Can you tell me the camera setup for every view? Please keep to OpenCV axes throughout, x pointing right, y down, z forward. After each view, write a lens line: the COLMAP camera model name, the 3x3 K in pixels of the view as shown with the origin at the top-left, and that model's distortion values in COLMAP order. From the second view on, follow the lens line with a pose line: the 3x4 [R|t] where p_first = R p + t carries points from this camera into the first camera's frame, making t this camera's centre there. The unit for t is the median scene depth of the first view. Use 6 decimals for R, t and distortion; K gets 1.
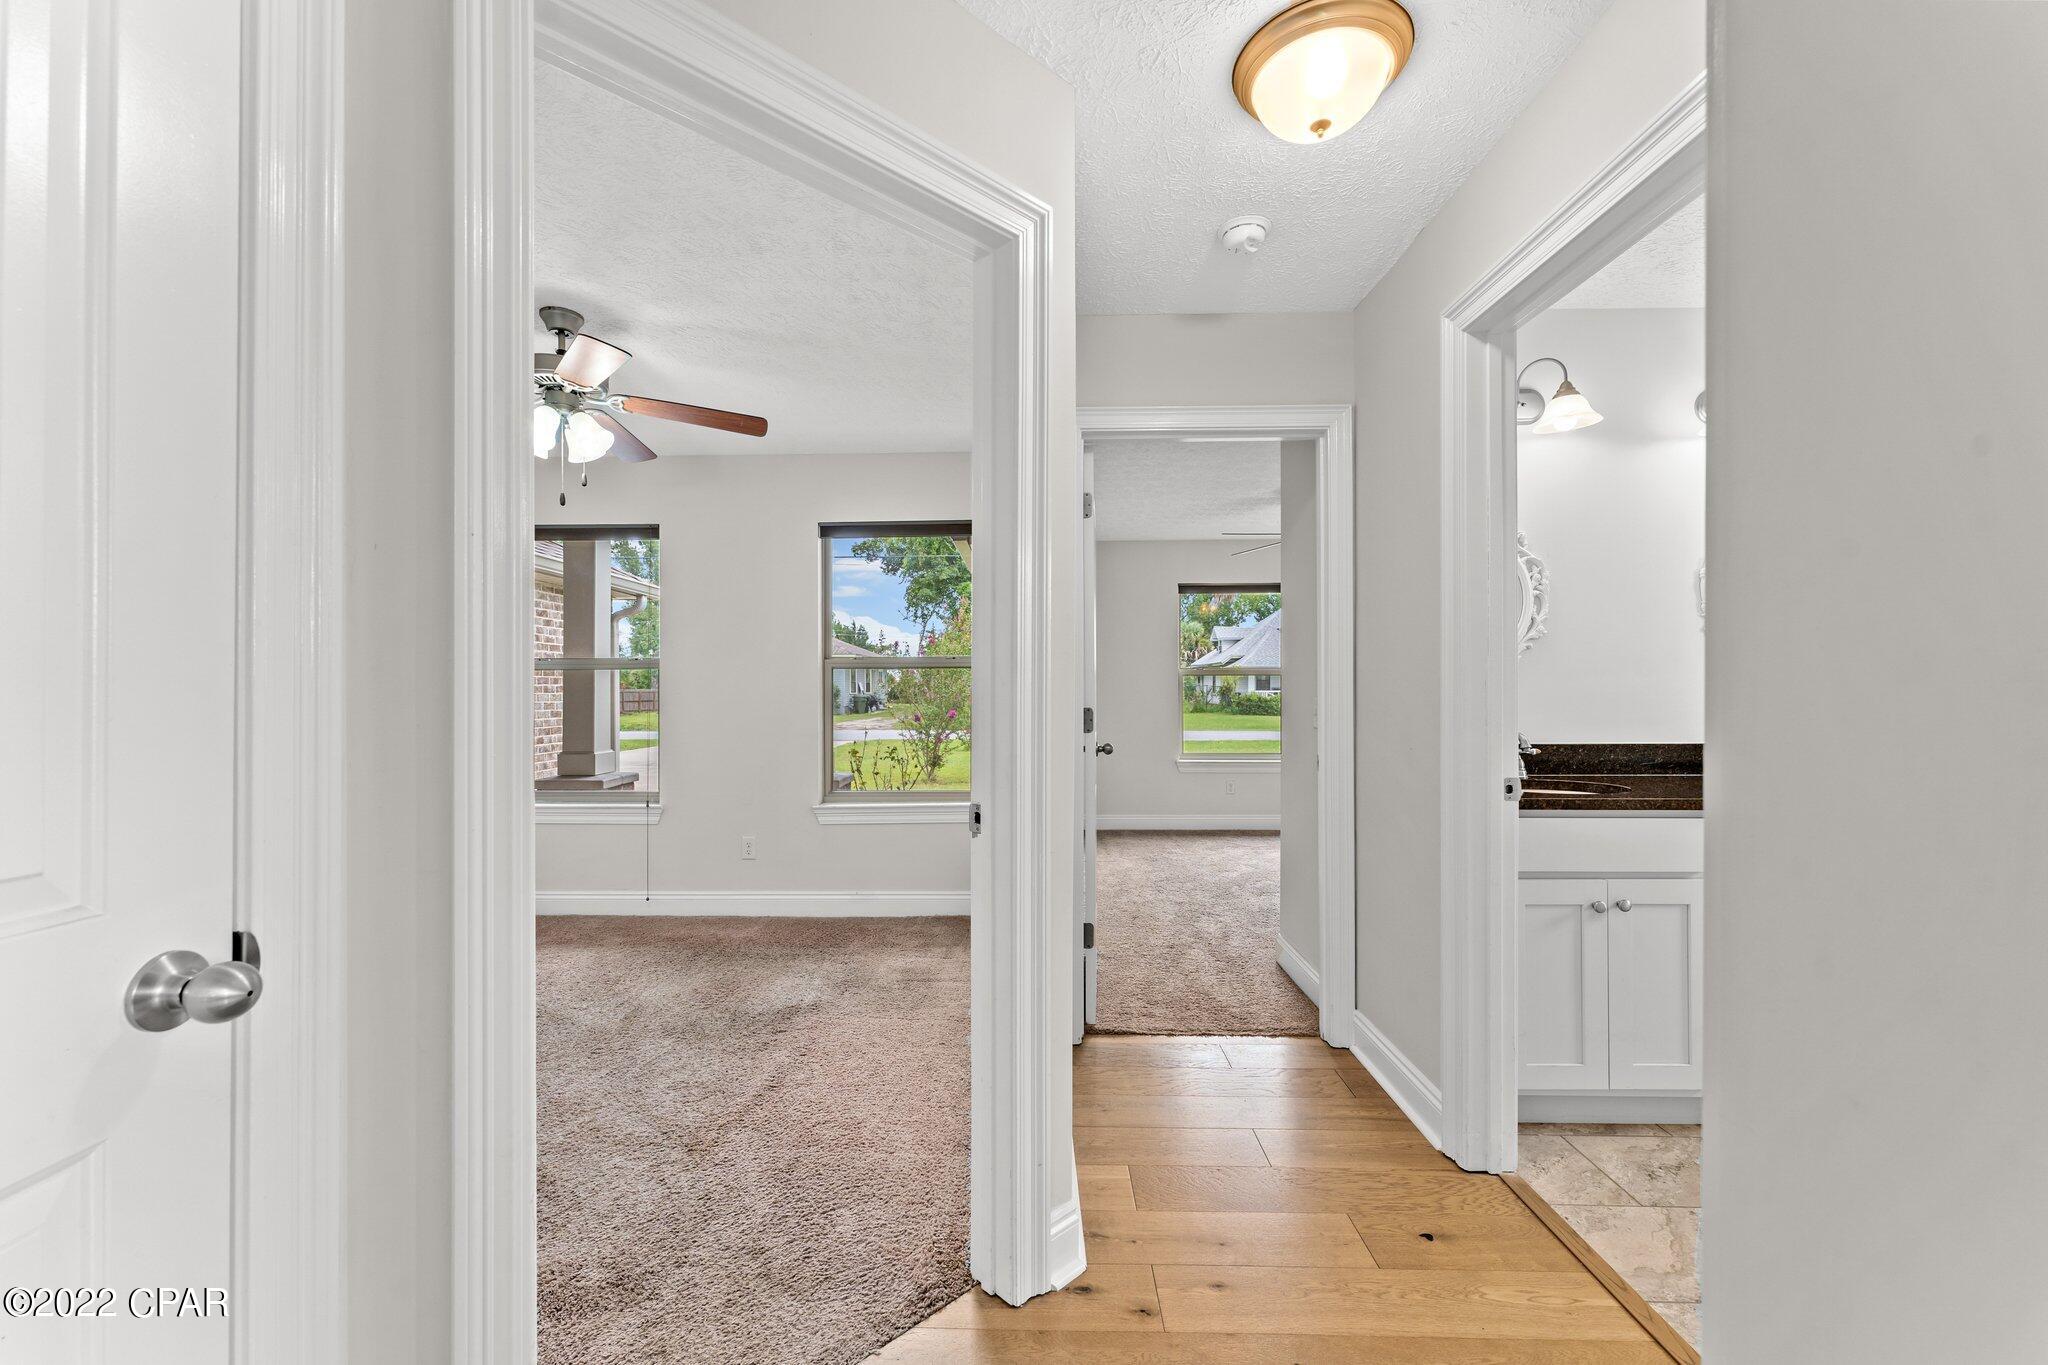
lens RADIAL K [[833.6, 0, 1017.7], [0, 833.6, 674.8], [0, 0, 1]] dist [-0.000527, 0.000023]
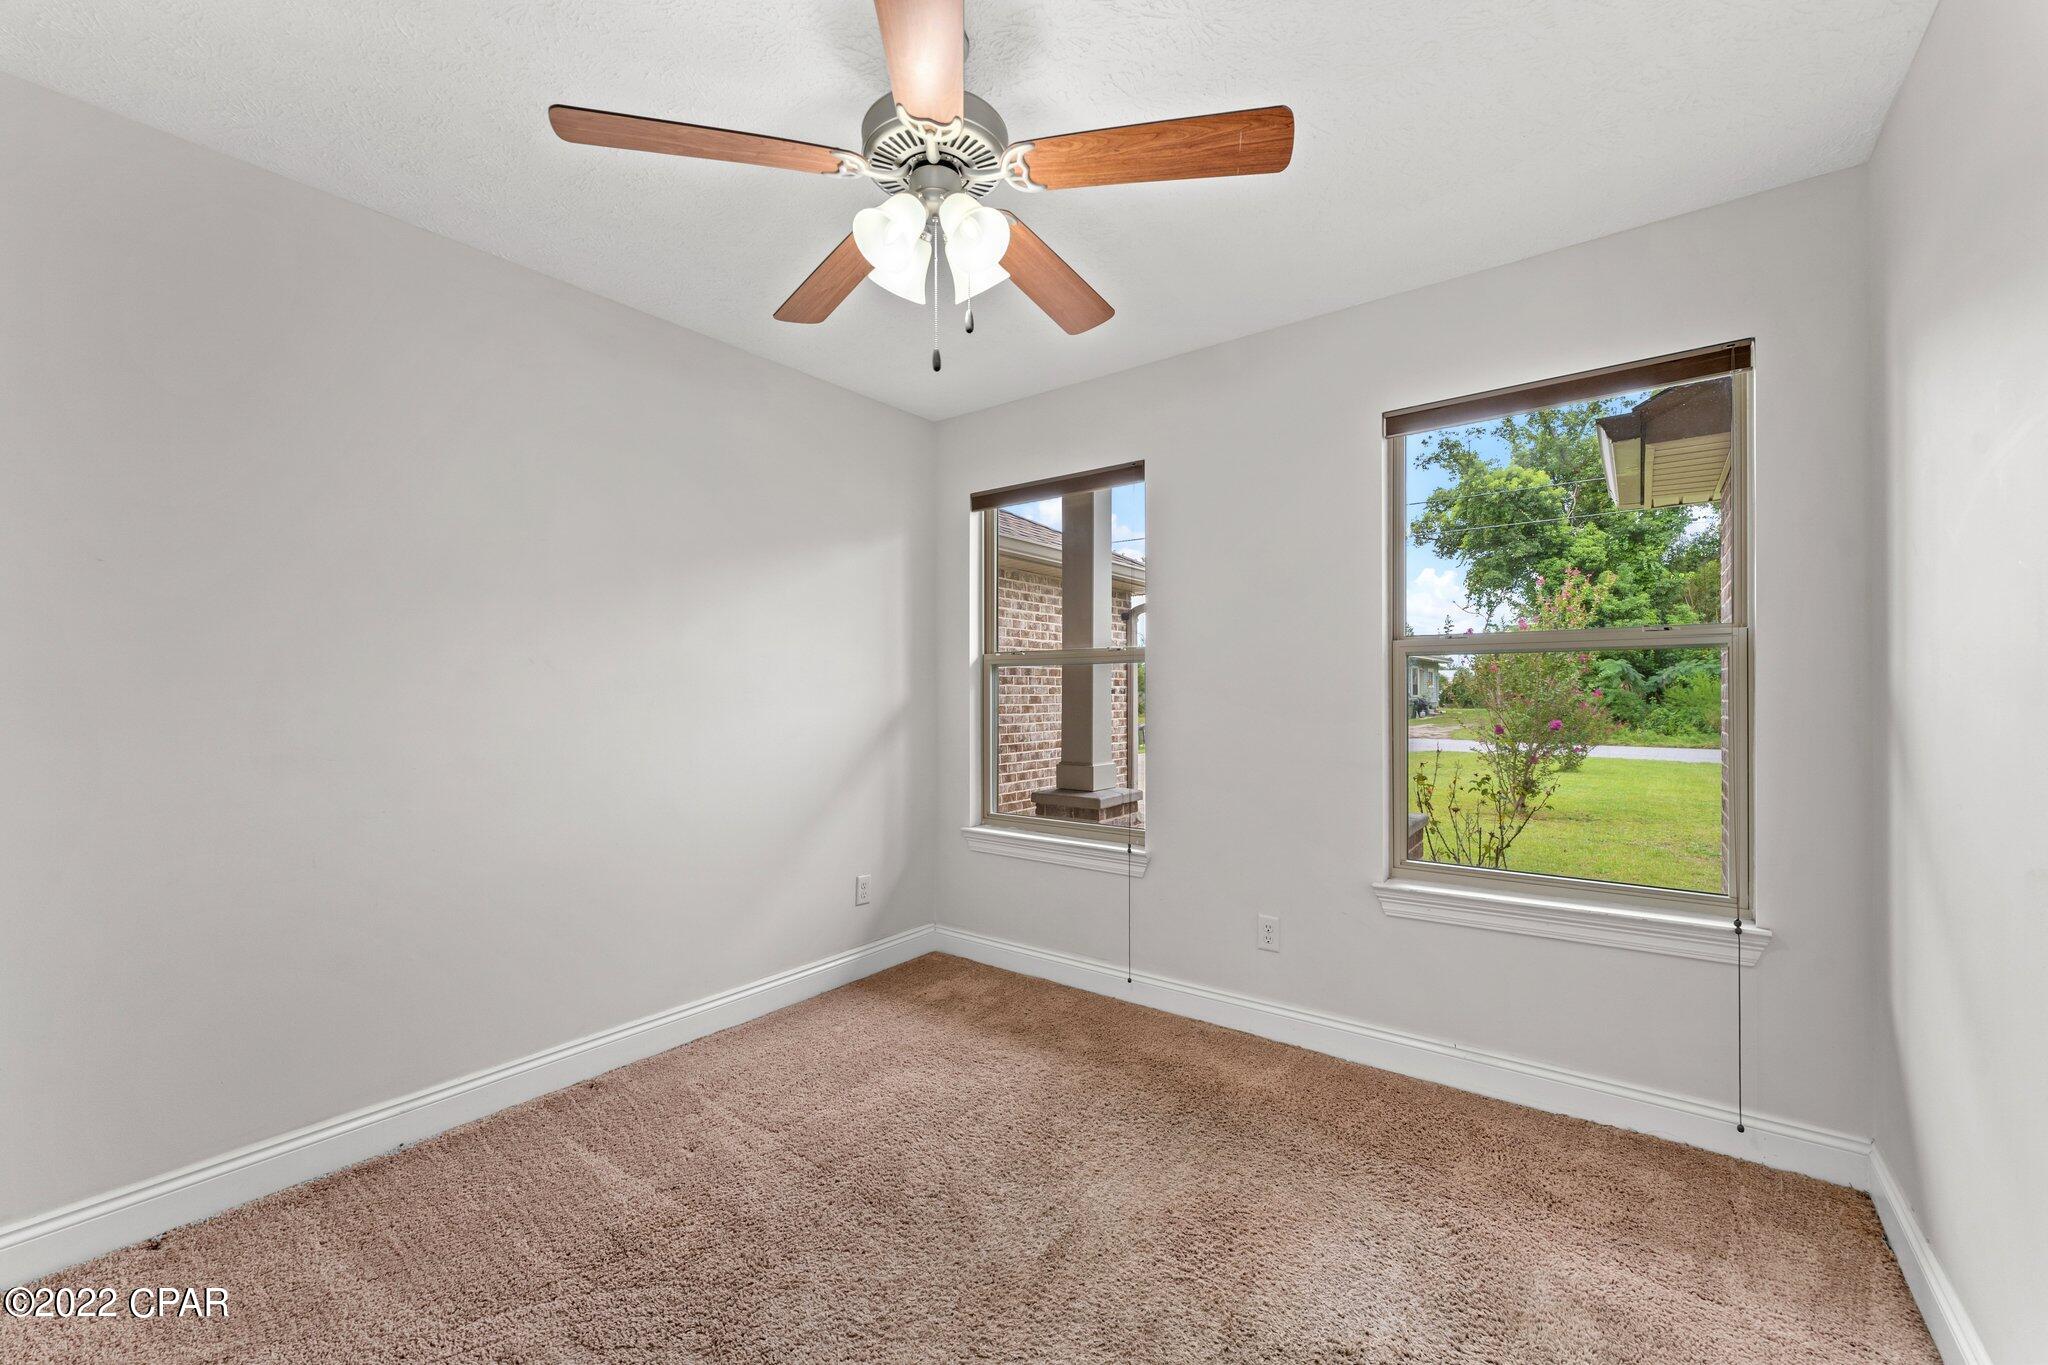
lens RADIAL K [[833.6, 0, 1016.3], [0, 833.6, 689.0], [0, 0, 1]] dist [-0.000527, 0.000023]
pose [[0.812987, 0.001786, -0.582278, -0.076424], [0.006891, 0.999896, 0.012689, 0.005798], [0.582240, -0.014328, 0.812890, 0.263092]]
